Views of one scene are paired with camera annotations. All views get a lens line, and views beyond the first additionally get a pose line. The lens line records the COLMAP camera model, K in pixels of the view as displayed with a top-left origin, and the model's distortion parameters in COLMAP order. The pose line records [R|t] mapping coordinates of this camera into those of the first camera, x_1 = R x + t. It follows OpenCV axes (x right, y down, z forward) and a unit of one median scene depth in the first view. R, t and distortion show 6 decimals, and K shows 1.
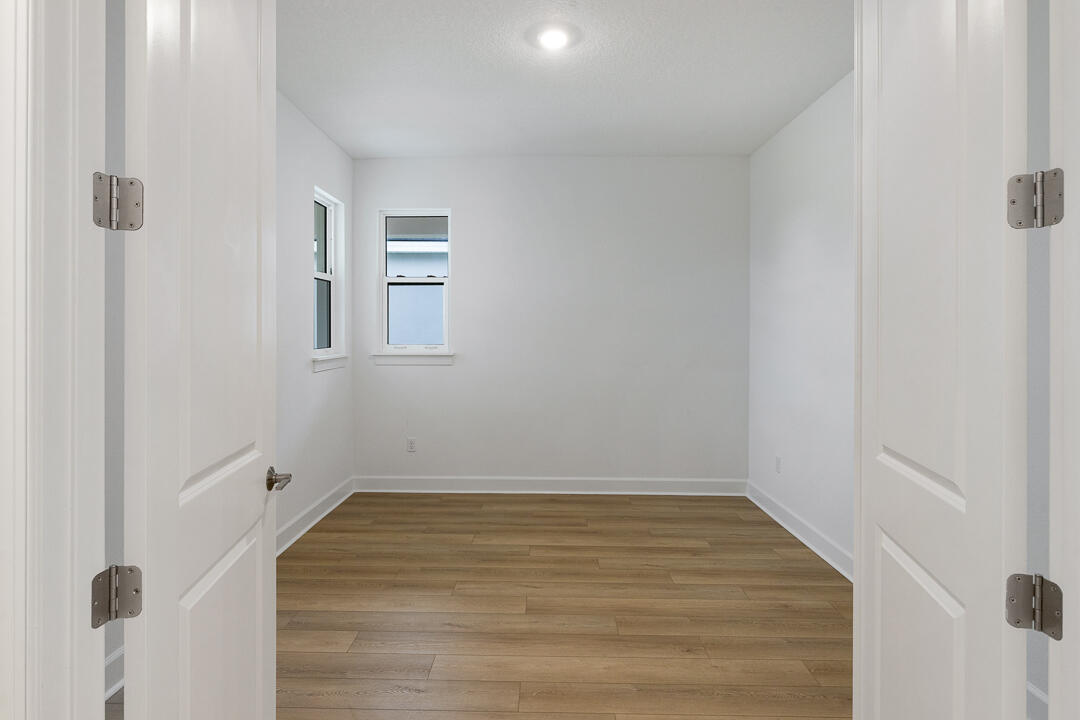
lens RADIAL K [[591.9, 0, 541.3], [0, 591.9, 333.5], [0, 0, 1]] dist [0.003297, -0.001924]
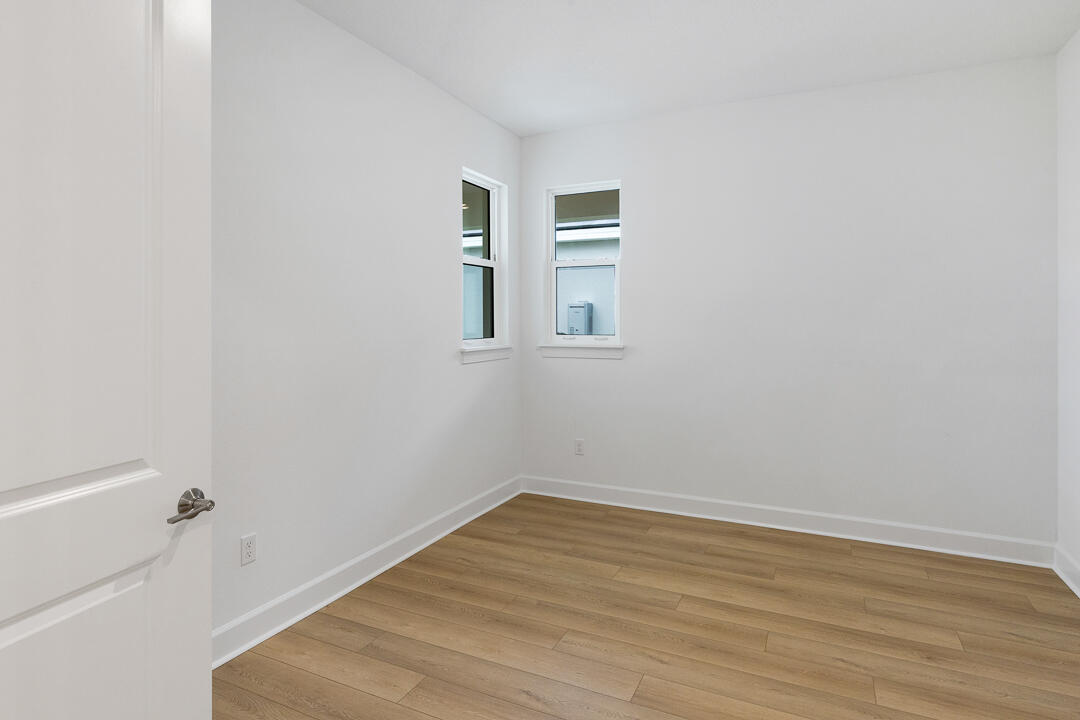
lens RADIAL K [[591.9, 0, 542.9], [0, 591.9, 321.7], [0, 0, 1]] dist [0.003297, -0.001924]
pose [[0.909714, -0.002544, -0.415228, 0.126760], [0.000699, 0.999989, -0.004594, 0.002560], [0.415236, 0.003889, 0.909706, 0.197569]]
